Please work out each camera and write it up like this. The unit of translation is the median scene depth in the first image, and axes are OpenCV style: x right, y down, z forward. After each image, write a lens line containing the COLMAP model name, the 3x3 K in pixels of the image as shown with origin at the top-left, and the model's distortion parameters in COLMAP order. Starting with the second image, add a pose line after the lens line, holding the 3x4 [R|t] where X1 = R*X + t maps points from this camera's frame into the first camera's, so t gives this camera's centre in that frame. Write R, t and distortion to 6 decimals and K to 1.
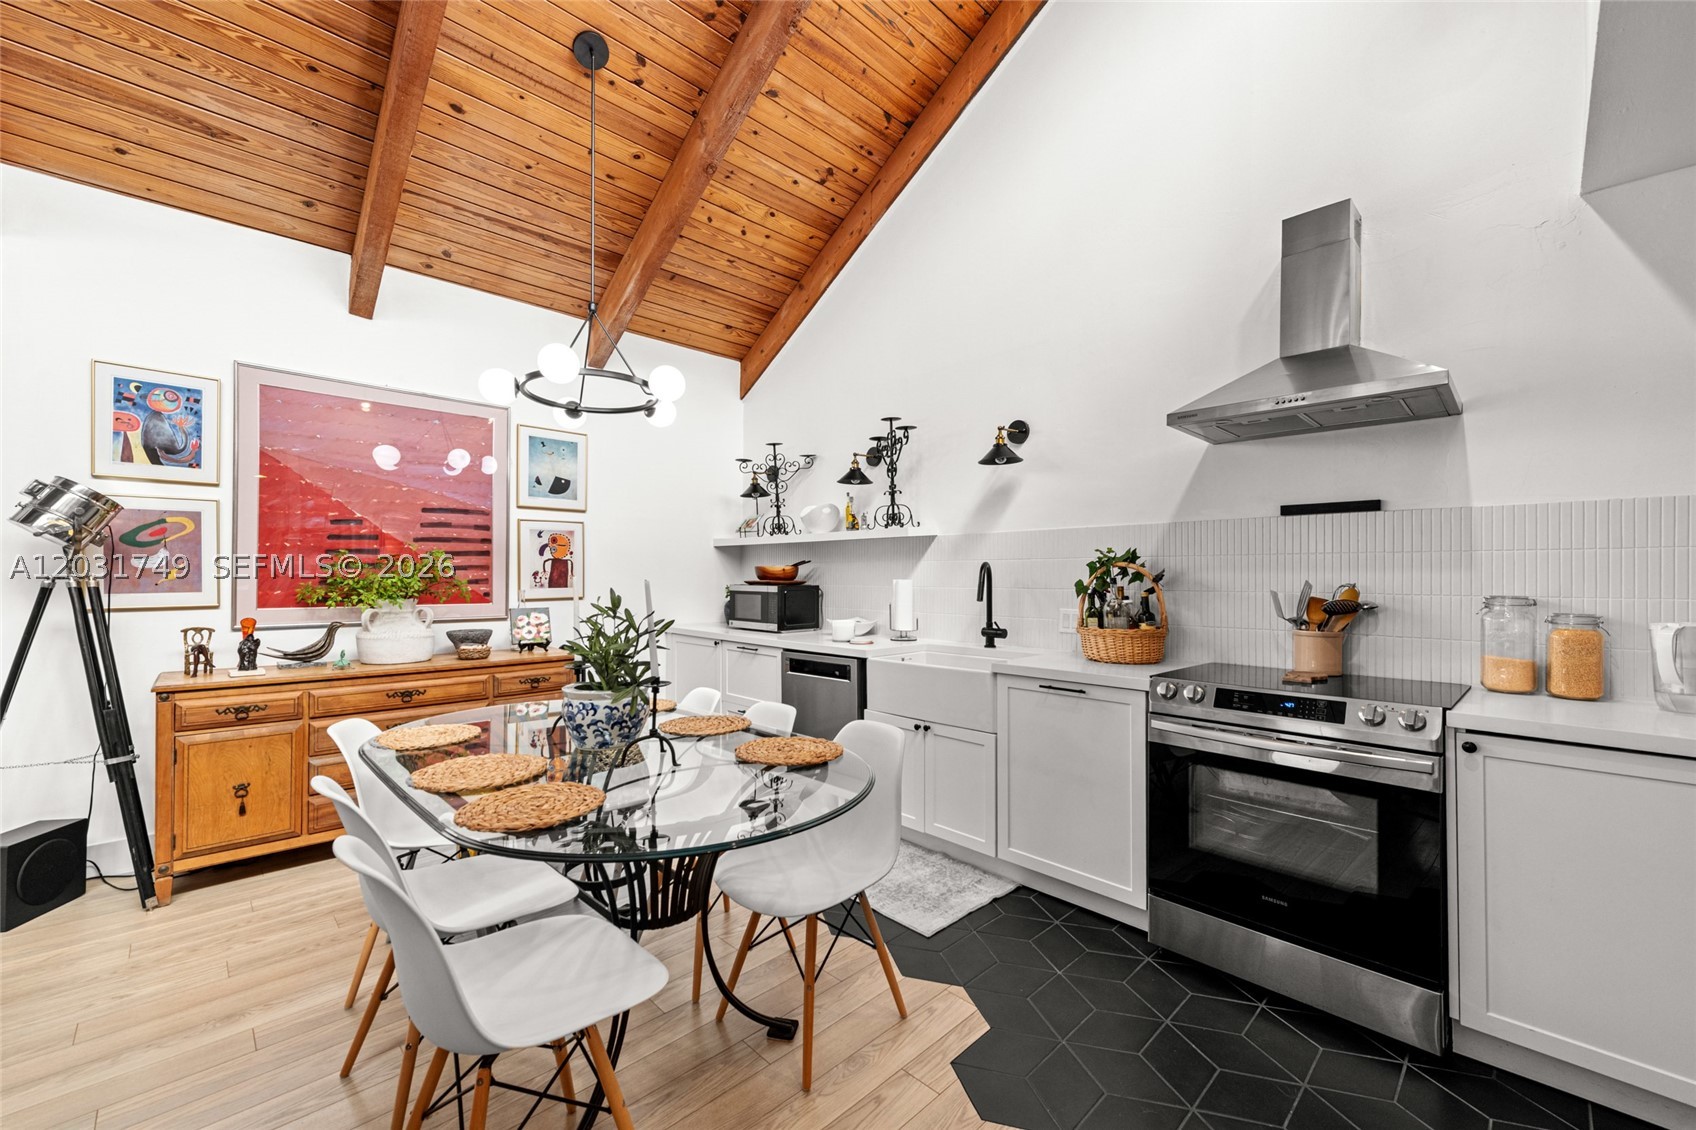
lens RADIAL K [[672.2, 0, 851.4], [0, 672.2, 568.4], [0, 0, 1]] dist [0.013451, -0.003734]
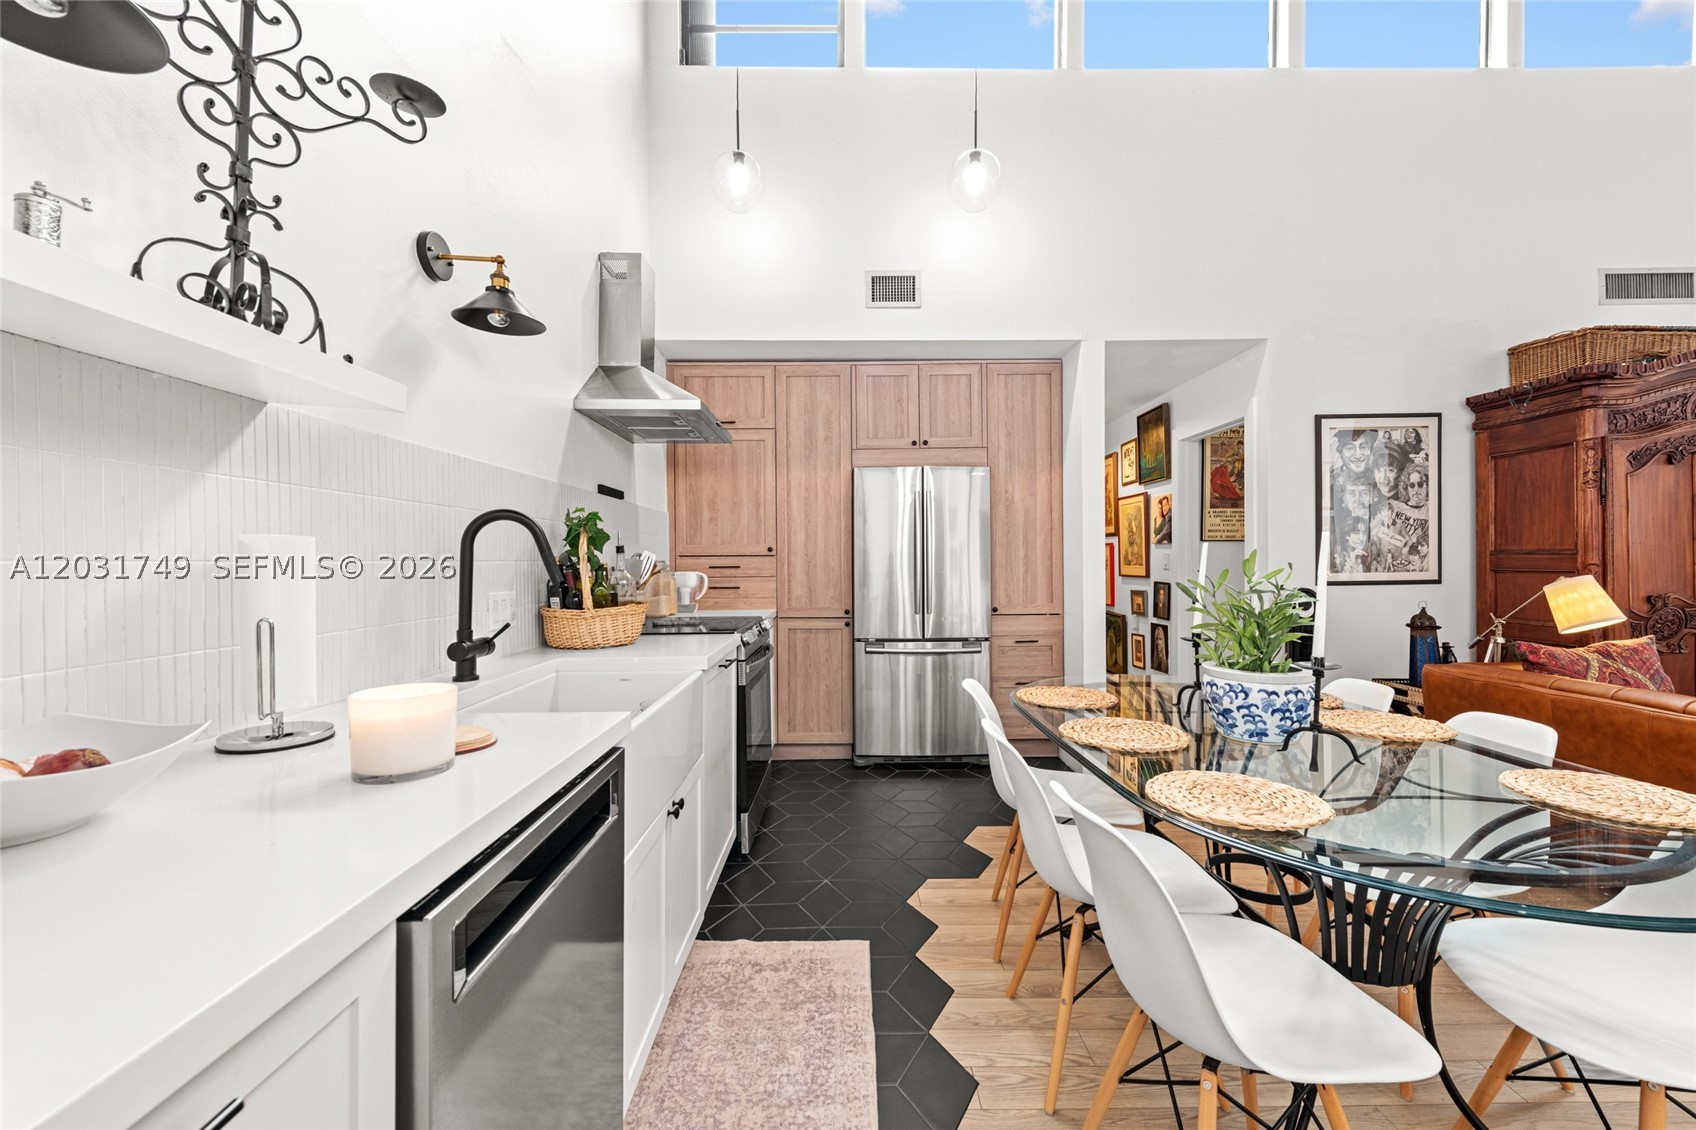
lens RADIAL K [[672.2, 0, 853.5], [0, 672.2, 563.4], [0, 0, 1]] dist [0.013451, -0.003734]
pose [[-0.721248, -0.001924, 0.692675, -0.426389], [-0.006705, 0.999969, -0.004203, 0.039214], [-0.692645, -0.007676, -0.721238, 1.440970]]
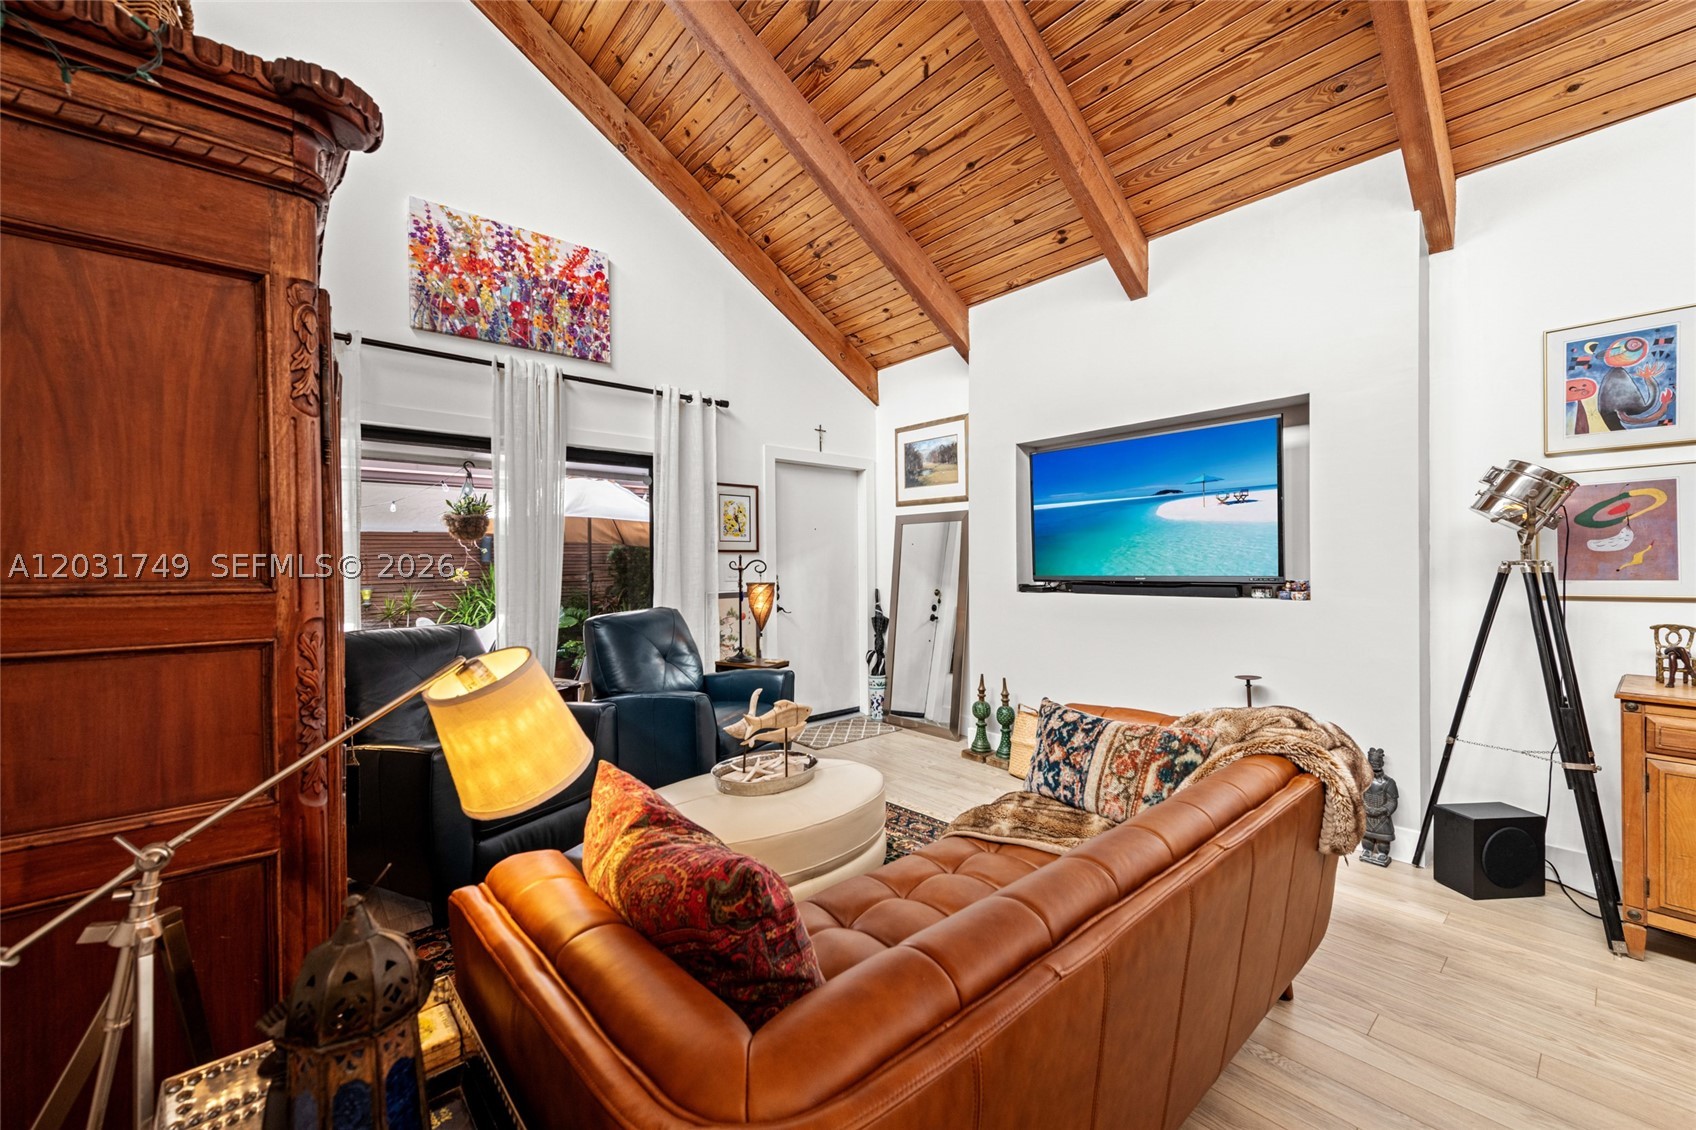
lens RADIAL K [[672.2, 0, 854.9], [0, 672.2, 572.7], [0, 0, 1]] dist [0.013451, -0.003734]
pose [[-0.062866, 0.008582, -0.997985, -0.112686], [0.018913, 0.999794, 0.007406, 0.002173], [0.997843, -0.018409, -0.063015, 0.098242]]
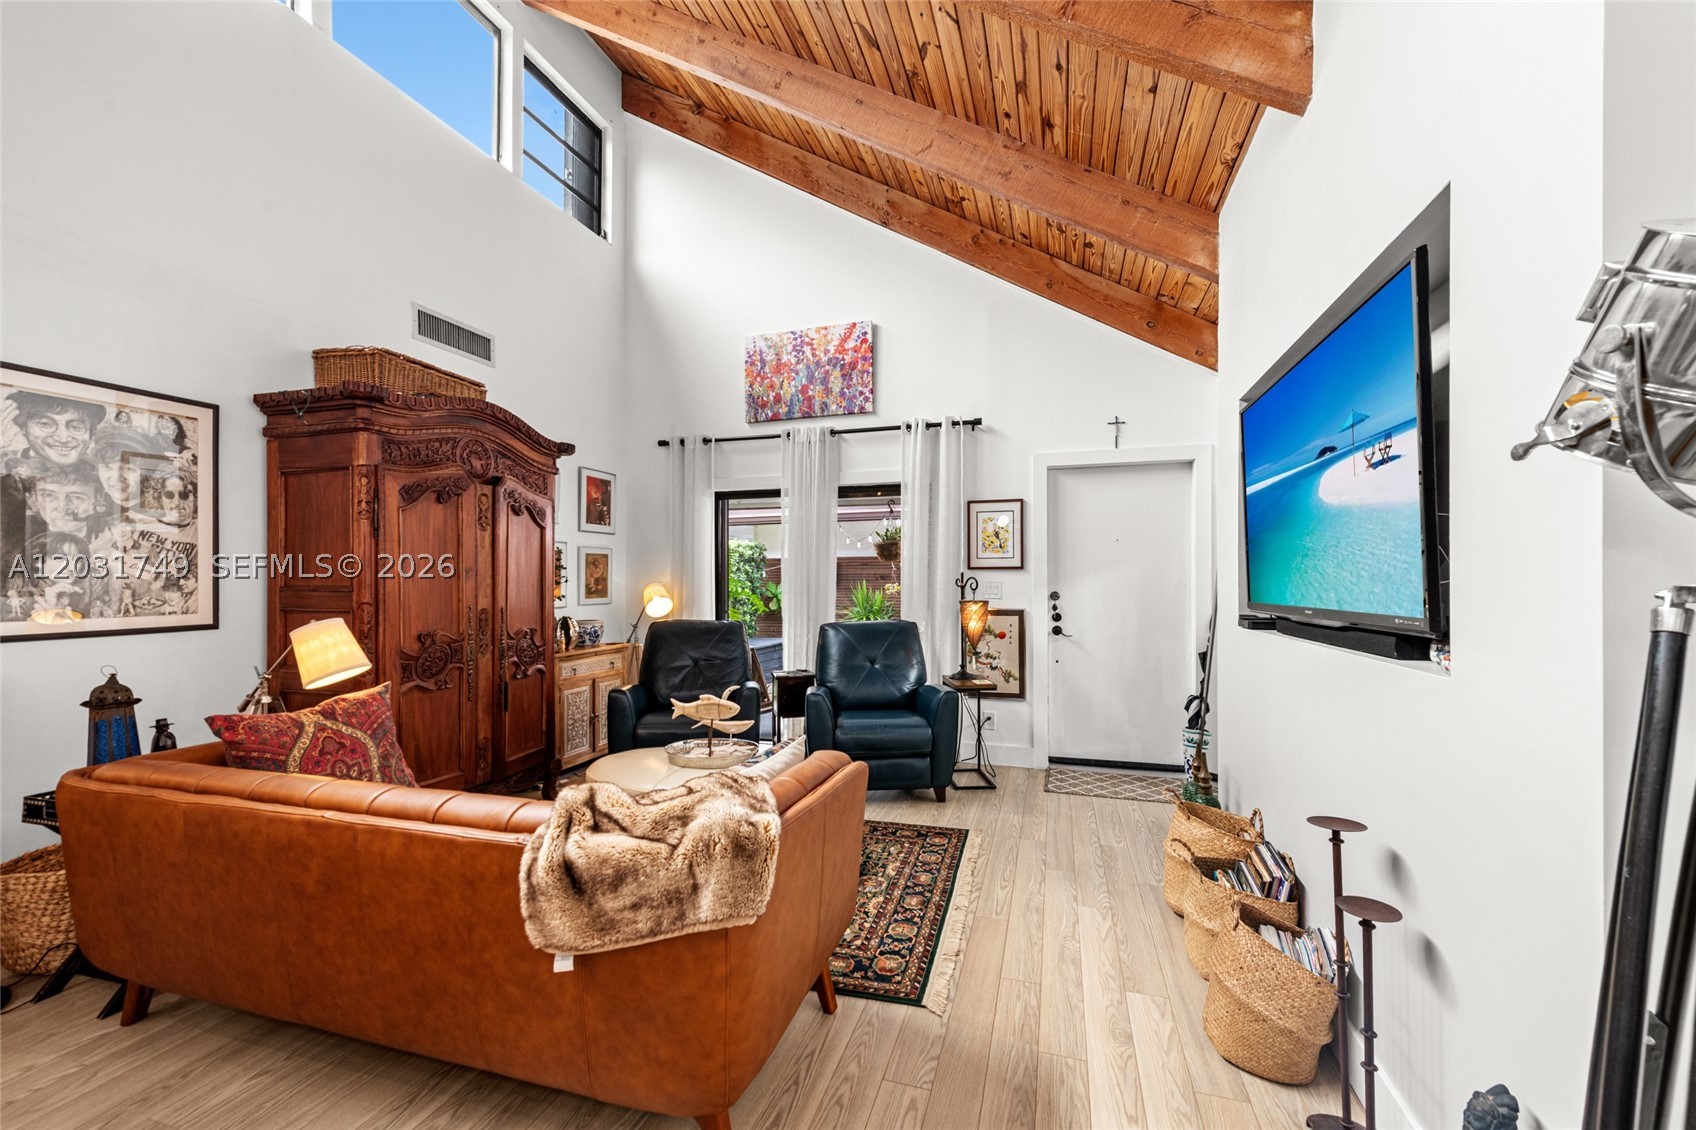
lens RADIAL K [[672.2, 0, 853.6], [0, 672.2, 583.7], [0, 0, 1]] dist [0.013451, -0.003734]
pose [[-0.881573, -0.002836, -0.472040, -0.704691], [0.002881, 0.999931, -0.011388, 0.011363], [0.472039, -0.011399, -0.881504, 1.014340]]
